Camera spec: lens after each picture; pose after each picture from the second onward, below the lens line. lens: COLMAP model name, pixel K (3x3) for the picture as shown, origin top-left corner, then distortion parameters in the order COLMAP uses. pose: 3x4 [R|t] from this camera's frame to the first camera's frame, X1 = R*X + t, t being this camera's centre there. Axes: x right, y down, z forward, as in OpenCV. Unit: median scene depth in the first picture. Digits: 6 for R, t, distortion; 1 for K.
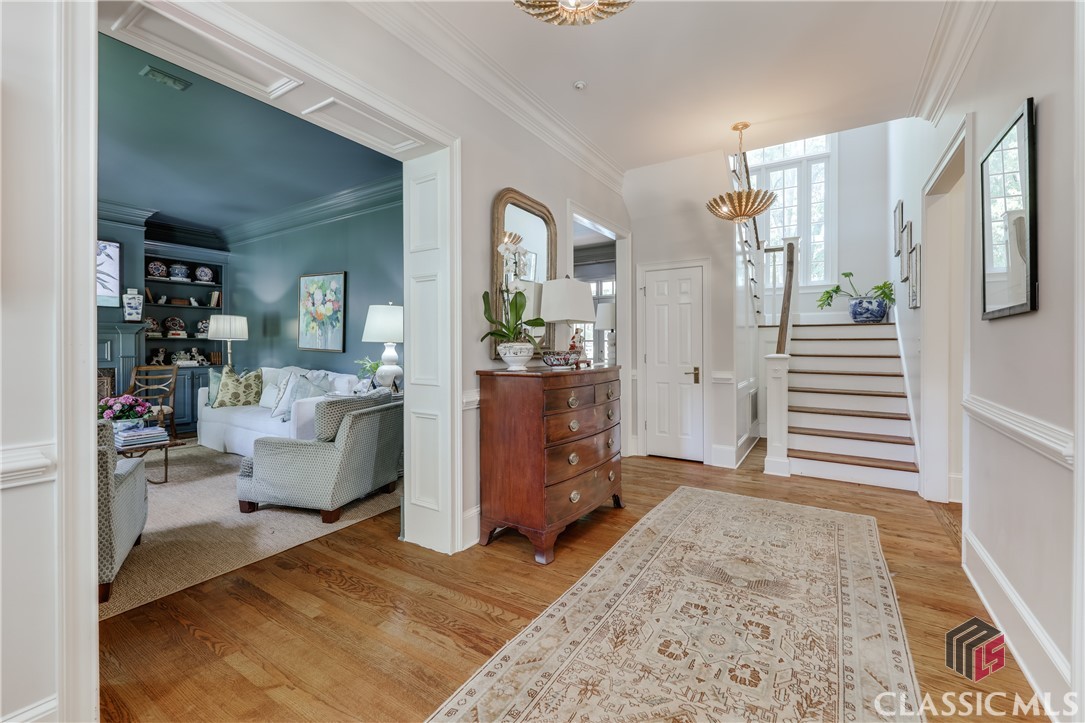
lens RADIAL K [[451.9, 0, 543.9], [0, 451.9, 351.7], [0, 0, 1]] dist [0.001825, 0.000283]
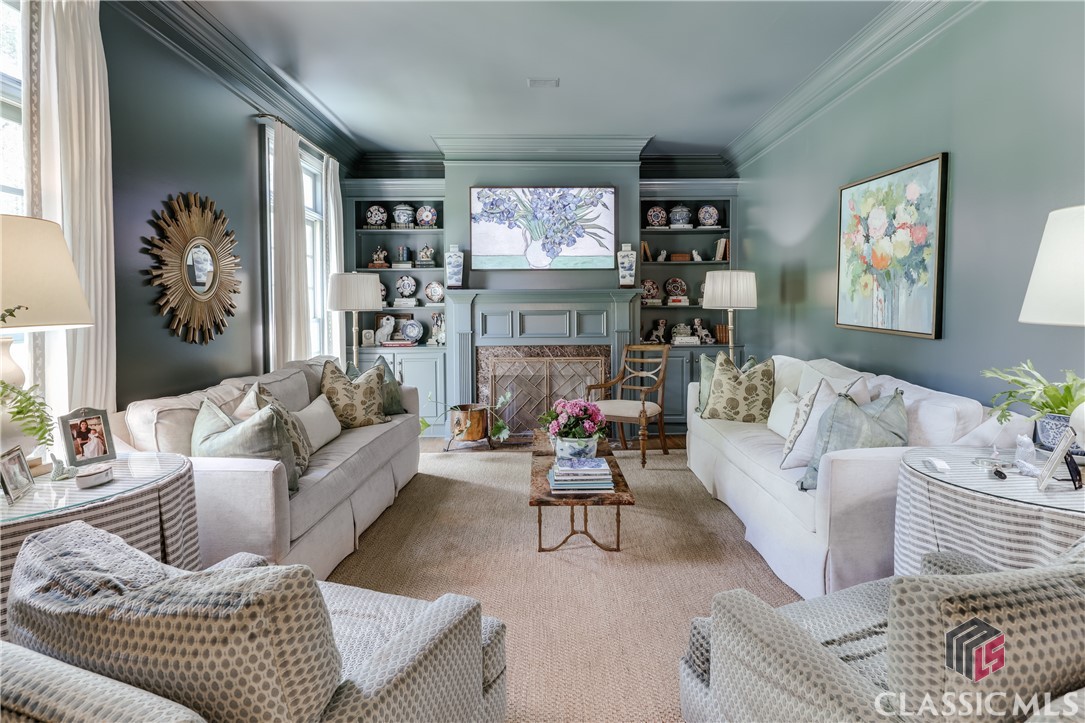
lens RADIAL K [[546.9, 0, 552.8], [0, 546.9, 318.9], [0, 0, 1]] dist [0.002702, 0.000741]
pose [[0.557021, 0.012444, -0.830405, -0.198060], [-0.003616, 0.999915, 0.012558, -0.021661], [0.830491, -0.003992, 0.557018, 0.370263]]
